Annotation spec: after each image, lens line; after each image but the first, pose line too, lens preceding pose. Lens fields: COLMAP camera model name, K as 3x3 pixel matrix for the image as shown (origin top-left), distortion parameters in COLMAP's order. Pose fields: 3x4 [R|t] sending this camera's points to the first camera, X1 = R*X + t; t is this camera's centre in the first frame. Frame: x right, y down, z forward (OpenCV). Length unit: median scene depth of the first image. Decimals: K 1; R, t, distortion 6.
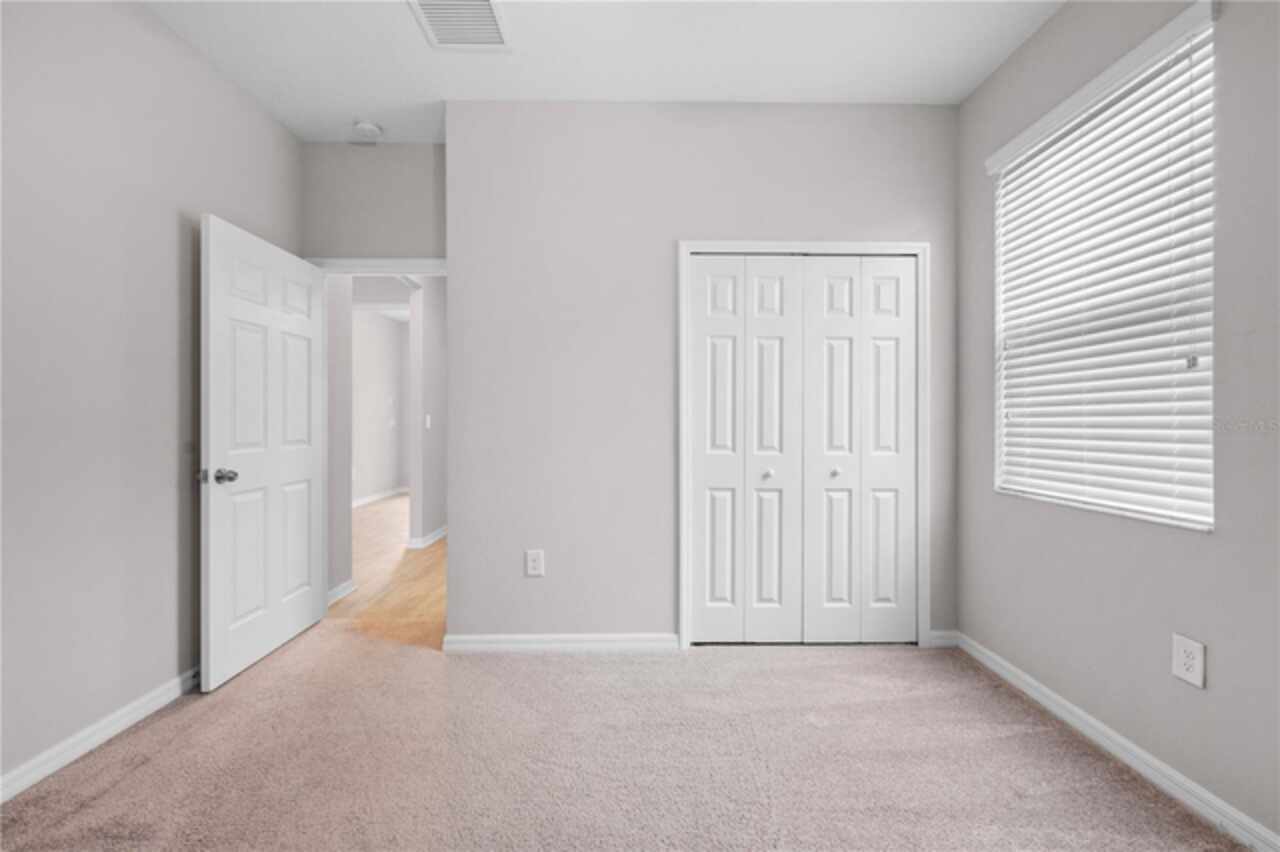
lens RADIAL K [[510.0, 0, 638.2], [0, 510.0, 416.1], [0, 0, 1]] dist [-0.004508, 0.000738]
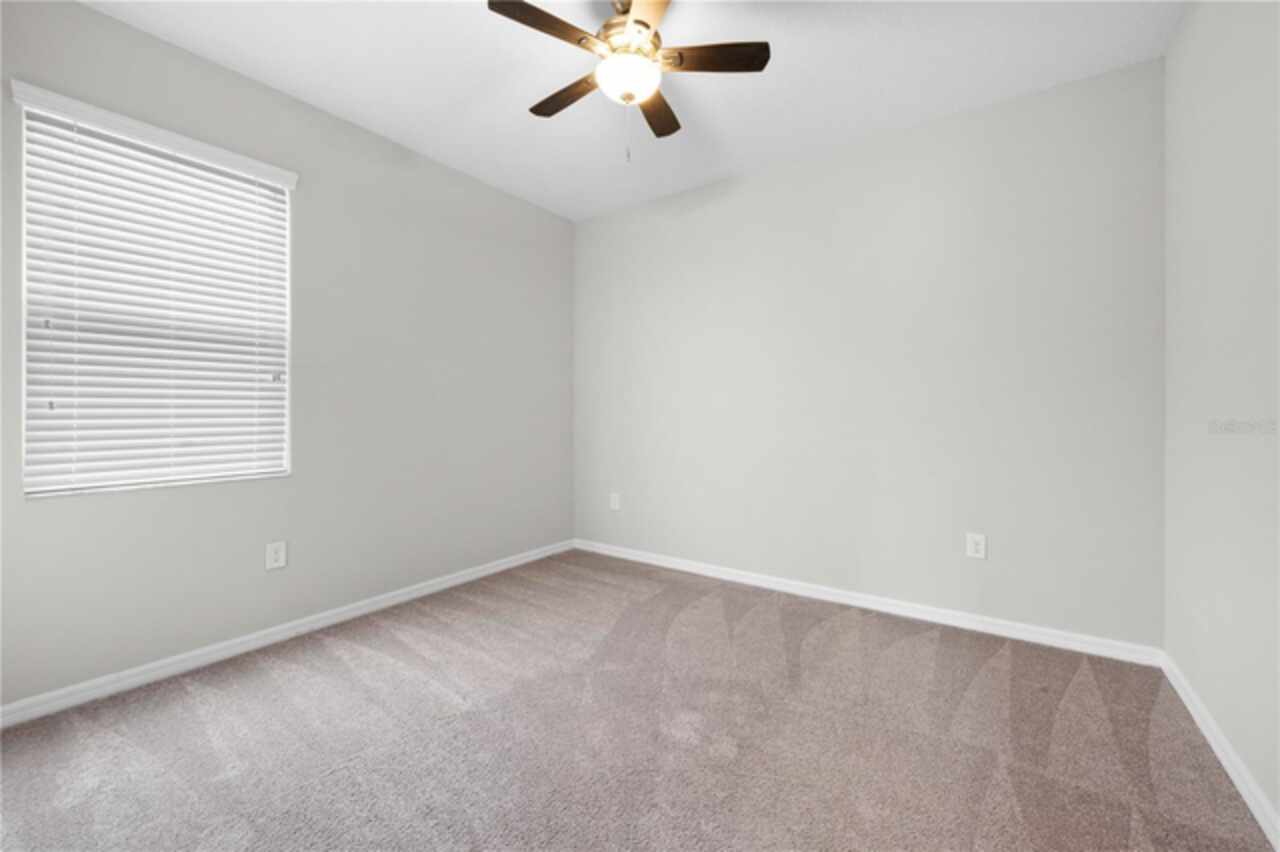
lens RADIAL K [[510.0, 0, 631.7], [0, 510.0, 418.1], [0, 0, 1]] dist [-0.004508, 0.000738]
pose [[-0.793922, -0.011650, 0.607908, -0.555746], [-0.008278, 0.999931, 0.008352, 0.003341], [-0.607963, 0.001598, -0.793964, 1.044734]]
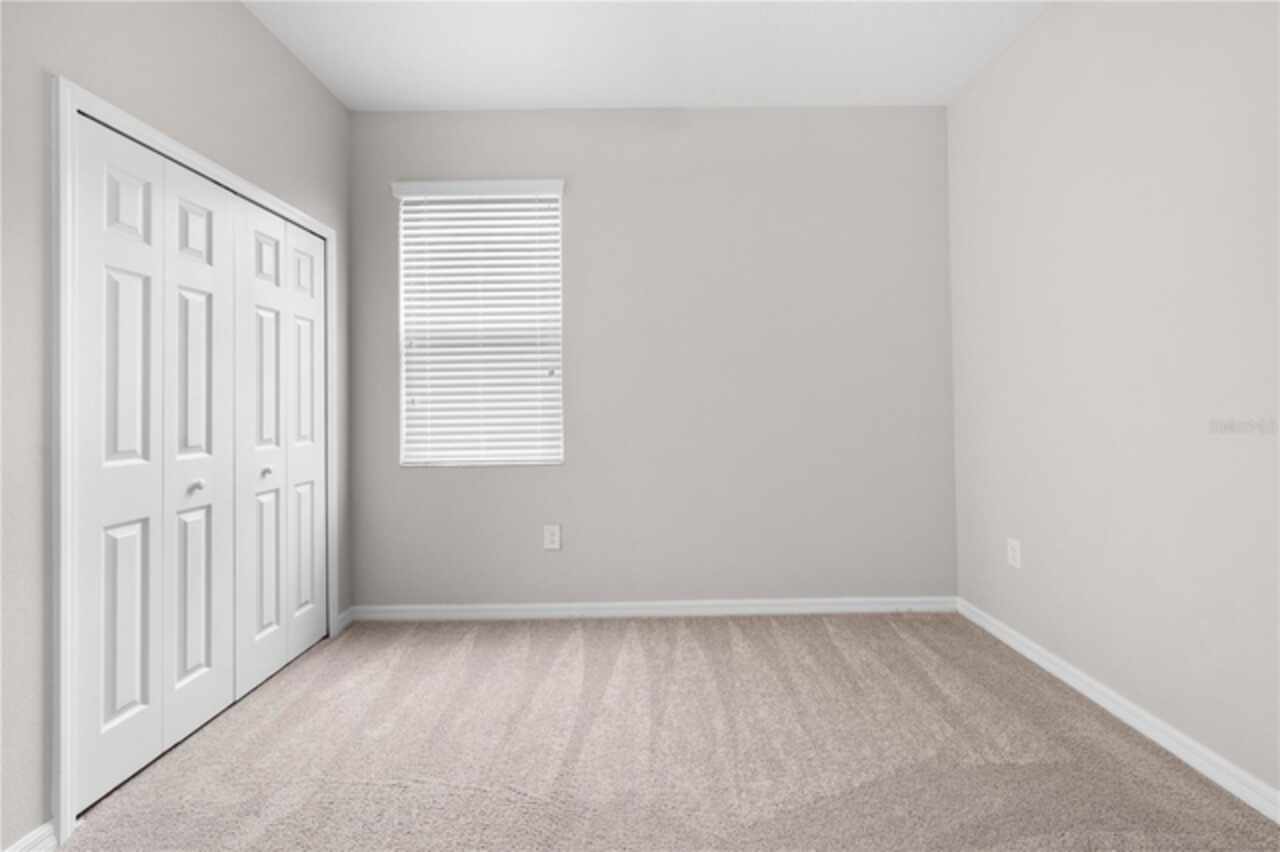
lens RADIAL K [[510.0, 0, 642.6], [0, 510.0, 402.8], [0, 0, 1]] dist [-0.004508, 0.000738]
pose [[0.013890, 0.004051, 0.999895, -0.468964], [0.005803, 0.999975, -0.004132, 0.007762], [-0.999887, 0.005860, 0.013866, 0.418650]]
